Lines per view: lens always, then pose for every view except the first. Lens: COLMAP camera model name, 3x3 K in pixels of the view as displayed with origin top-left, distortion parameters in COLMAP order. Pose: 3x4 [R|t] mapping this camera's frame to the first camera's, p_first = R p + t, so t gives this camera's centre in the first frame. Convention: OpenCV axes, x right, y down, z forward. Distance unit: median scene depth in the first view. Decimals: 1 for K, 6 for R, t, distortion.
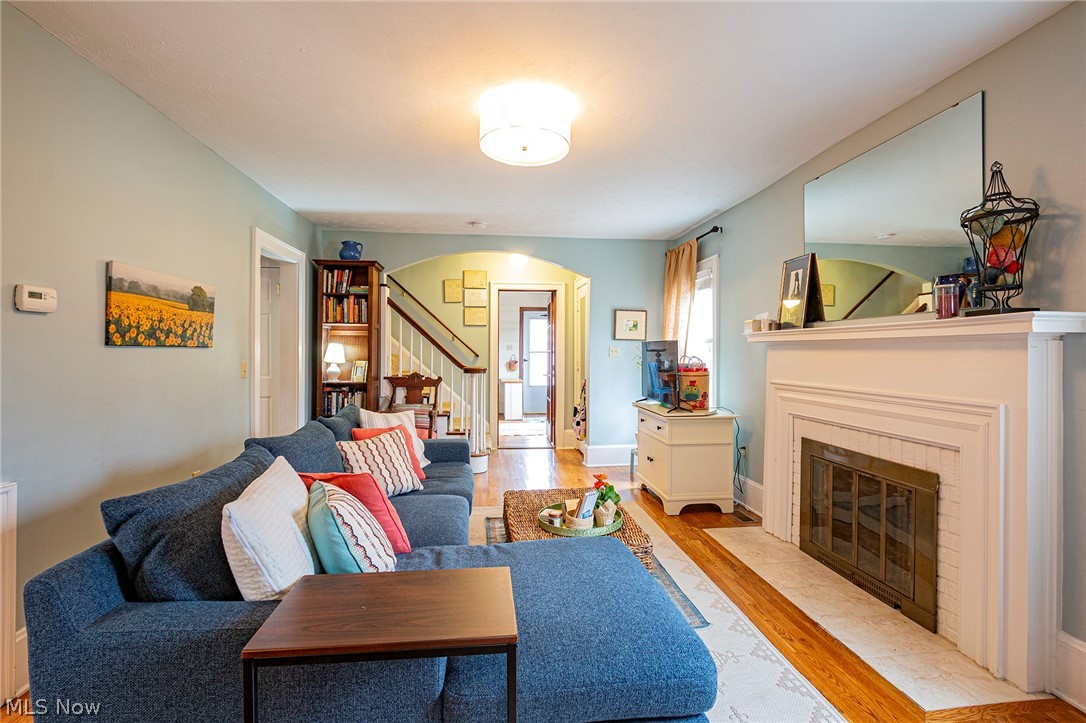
lens RADIAL K [[503.3, 0, 540.1], [0, 503.3, 355.0], [0, 0, 1]] dist [-0.016532, 0.000995]
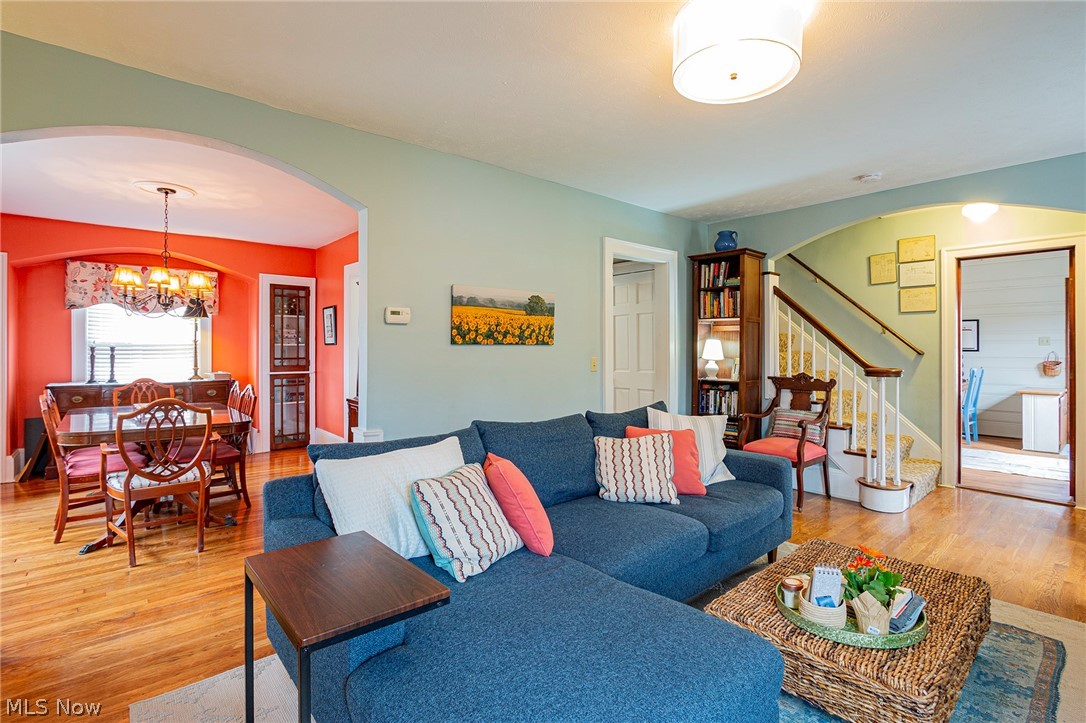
lens RADIAL K [[513.5, 0, 542.0], [0, 513.5, 347.8], [0, 0, 1]] dist [-0.018472, 0.000805]
pose [[0.569070, -0.001035, -0.822288, 0.380717], [-0.003968, 0.999984, -0.004005, -0.003346], [0.822279, 0.005542, 0.569057, 0.297882]]
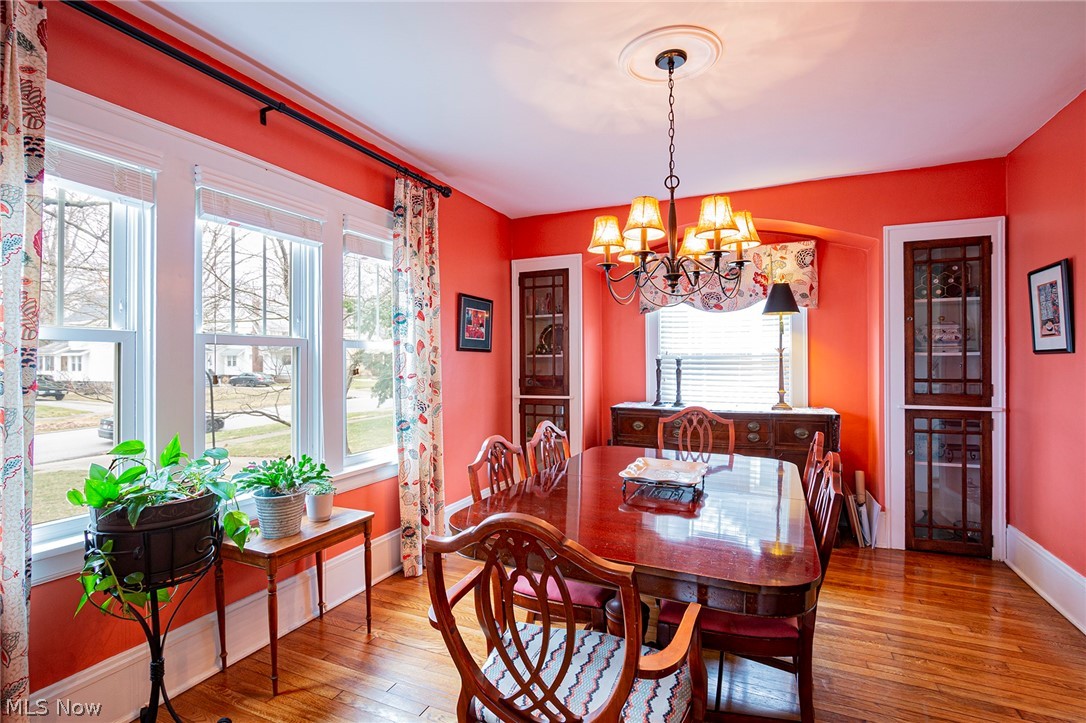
lens RADIAL K [[519.6, 0, 541.5], [0, 519.6, 356.3], [0, 0, 1]] dist [-0.012887, 0.000833]
pose [[-0.505254, -0.004212, -0.862960, -0.605552], [-0.003152, 0.999990, -0.003035, -0.009958], [0.862965, 0.001187, -0.505263, 0.460110]]
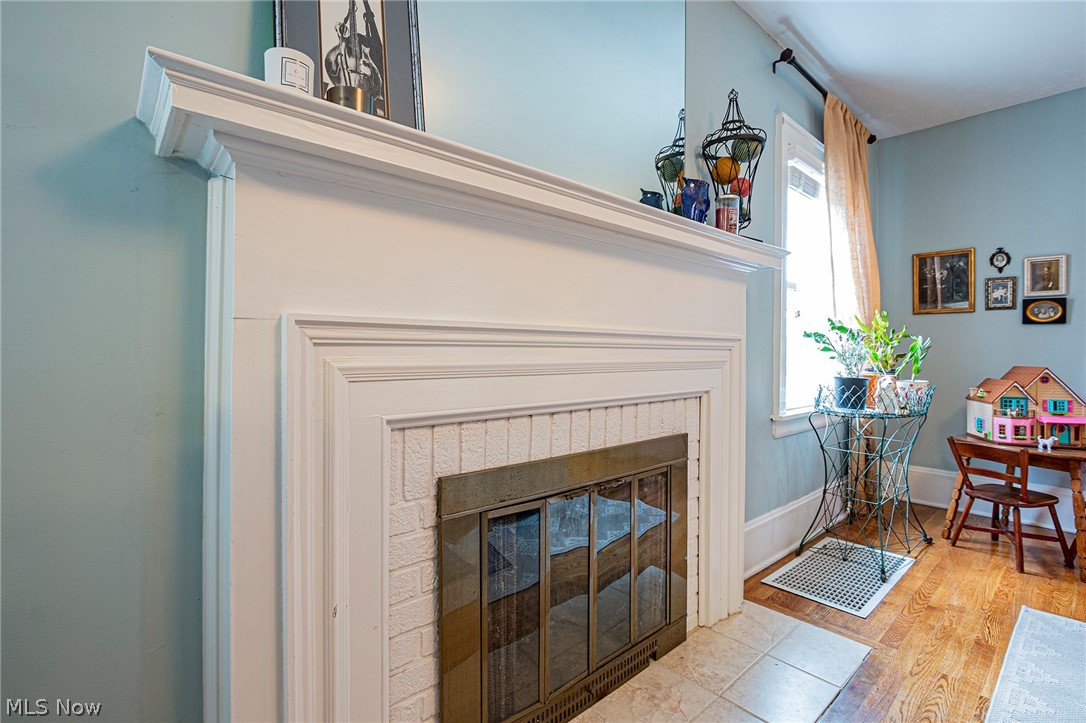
lens RADIAL K [[513.5, 0, 542.0], [0, 513.5, 347.8], [0, 0, 1]] dist [-0.018472, 0.000805]
pose [[-0.589094, -0.005901, 0.808043, 0.224246], [-0.007414, 0.999971, 0.001898, 0.082718], [-0.808030, -0.004872, -0.589121, 1.288599]]
